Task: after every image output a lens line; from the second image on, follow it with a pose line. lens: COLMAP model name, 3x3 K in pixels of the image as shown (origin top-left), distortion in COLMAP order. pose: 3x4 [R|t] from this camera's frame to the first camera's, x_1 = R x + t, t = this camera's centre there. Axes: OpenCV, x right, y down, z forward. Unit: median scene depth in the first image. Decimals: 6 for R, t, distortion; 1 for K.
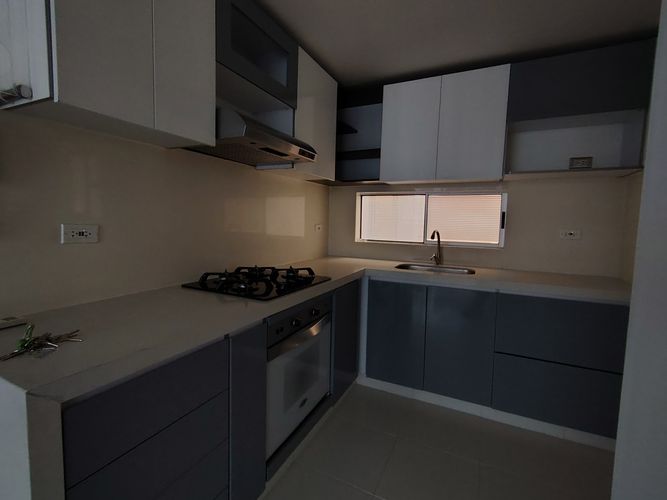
lens RADIAL K [[313.6, 0, 330.9], [0, 313.6, 241.4], [0, 0, 1]] dist [0.001057, 0.000262]
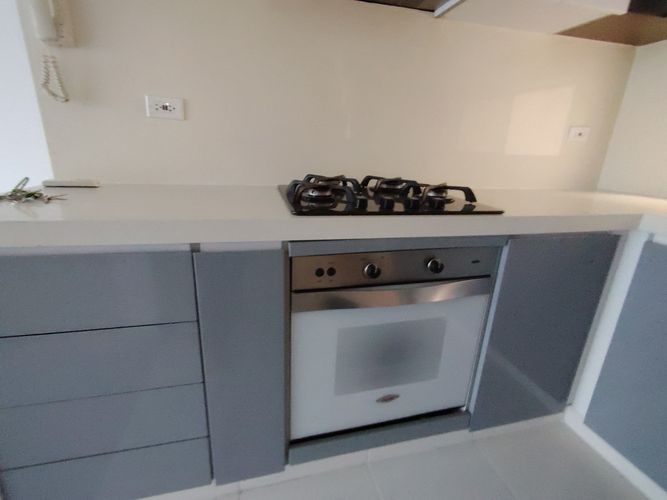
lens RADIAL K [[313.6, 0, 330.9], [0, 313.6, 241.4], [0, 0, 1]] dist [0.001057, 0.000262]
pose [[0.643151, 0.227112, -0.731284, 0.195627], [-0.076963, 0.969341, 0.233356, 0.069051], [0.761861, -0.093801, 0.640912, 0.481213]]
